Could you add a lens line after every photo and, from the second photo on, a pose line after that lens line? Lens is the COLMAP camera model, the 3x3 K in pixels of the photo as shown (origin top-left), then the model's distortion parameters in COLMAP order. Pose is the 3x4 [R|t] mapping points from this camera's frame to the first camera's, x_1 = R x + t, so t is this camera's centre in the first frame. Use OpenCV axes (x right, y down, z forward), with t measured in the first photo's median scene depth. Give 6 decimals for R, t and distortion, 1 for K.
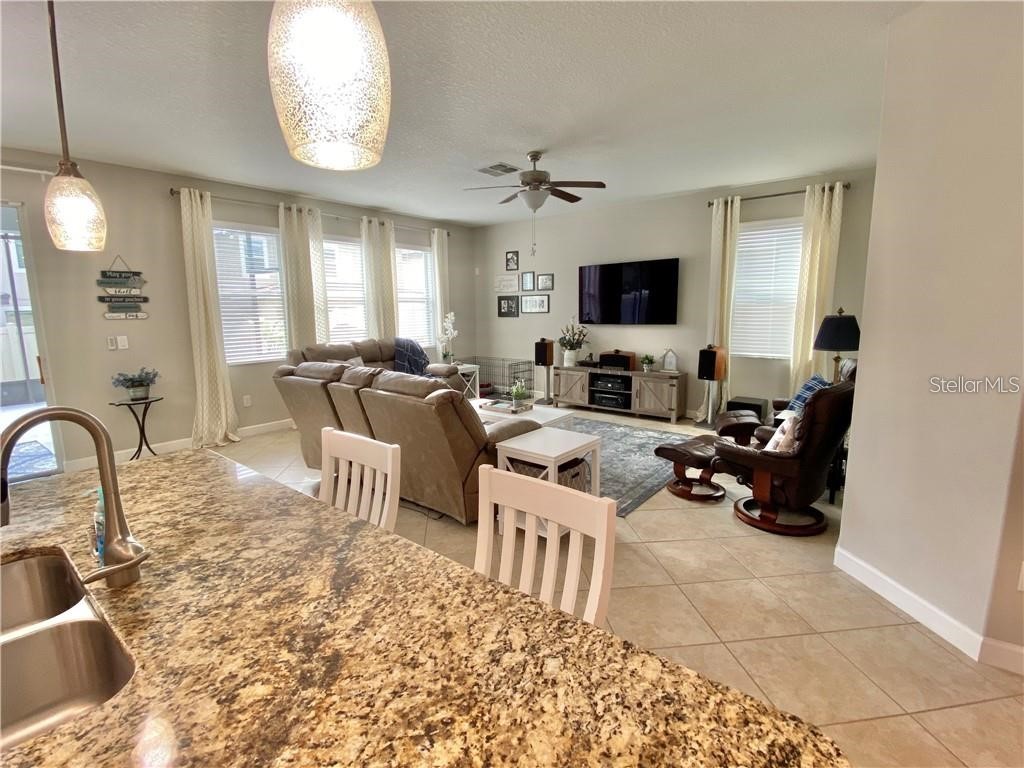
lens RADIAL K [[491.9, 0, 506.1], [0, 491.9, 386.3], [0, 0, 1]] dist [-0.005231, -0.006895]
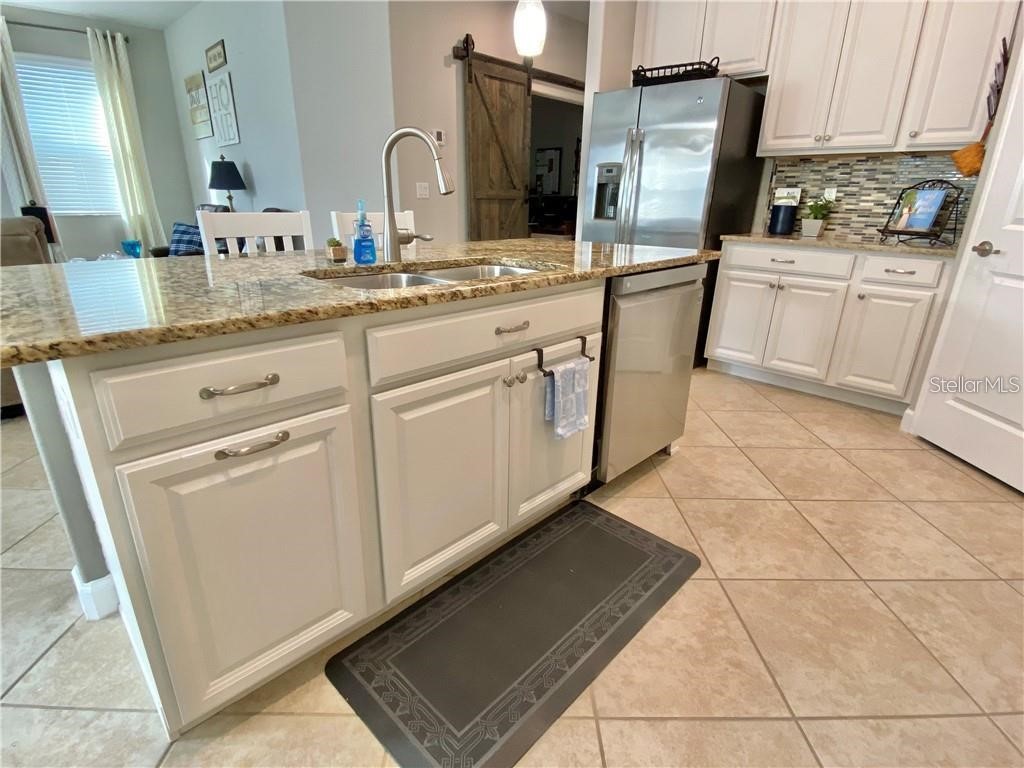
lens RADIAL K [[516.9, 0, 496.1], [0, 516.9, 379.2], [0, 0, 1]] dist [0.021270, -0.015260]
pose [[0.115014, -0.317937, 0.941110, -0.452804], [0.142195, 0.942910, 0.301167, 0.055775], [-0.983134, 0.099183, 0.153657, 0.086719]]
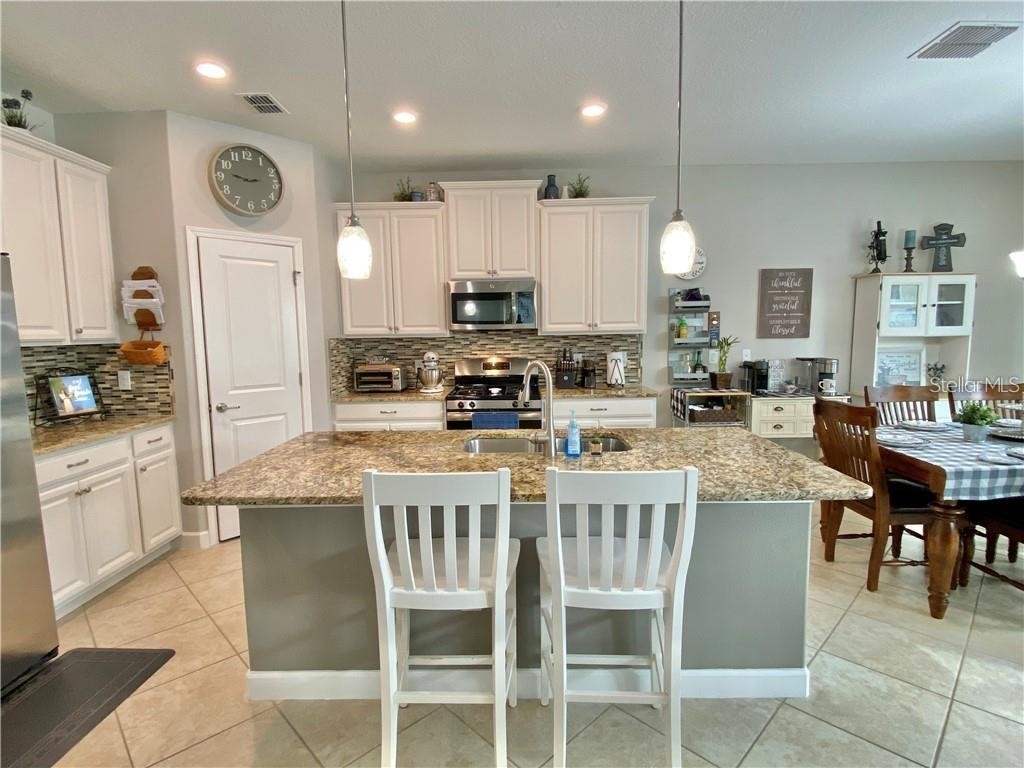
lens RADIAL K [[516.9, 0, 514.6], [0, 516.9, 388.1], [0, 0, 1]] dist [0.021270, -0.015260]
pose [[-0.774761, 0.091157, -0.625648, 0.110681], [-0.081042, 0.967071, 0.241259, -0.065523], [0.627039, 0.237622, -0.741861, 0.443571]]
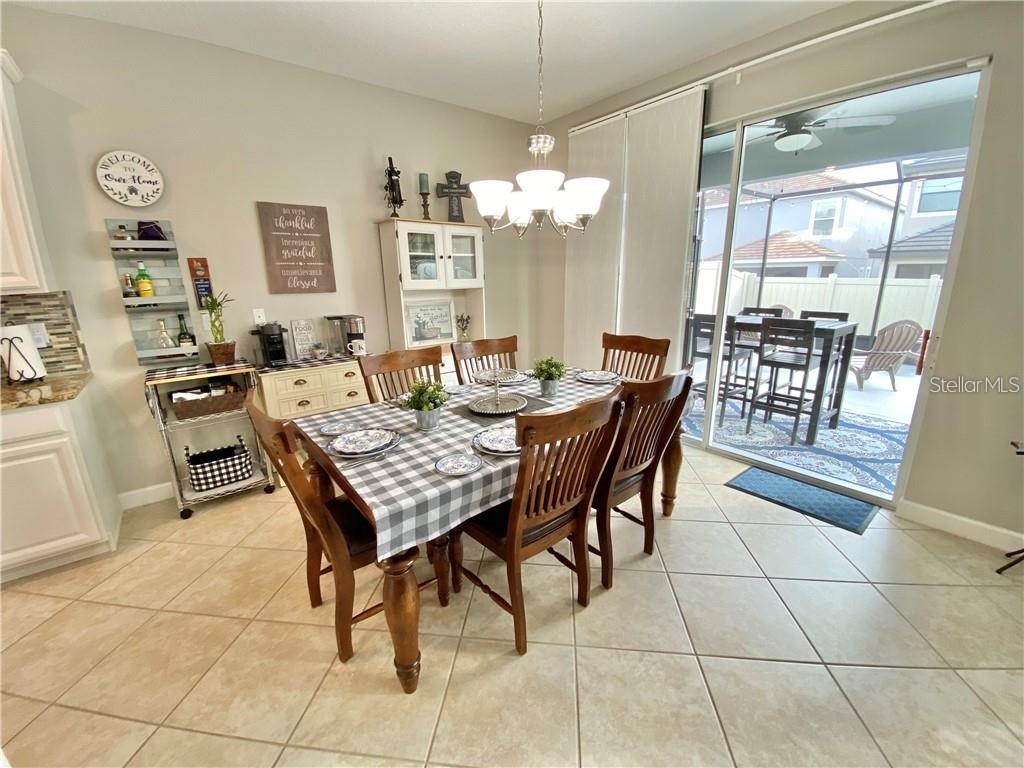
lens RADIAL K [[420.7, 0, 501.2], [0, 420.7, 396.6], [0, 0, 1]] dist [-0.008312, -0.006911]
pose [[-0.220615, 0.279842, -0.934354, -0.254820], [-0.141297, 0.938682, 0.314500, -0.060063], [0.965072, 0.201405, -0.167547, 0.449443]]
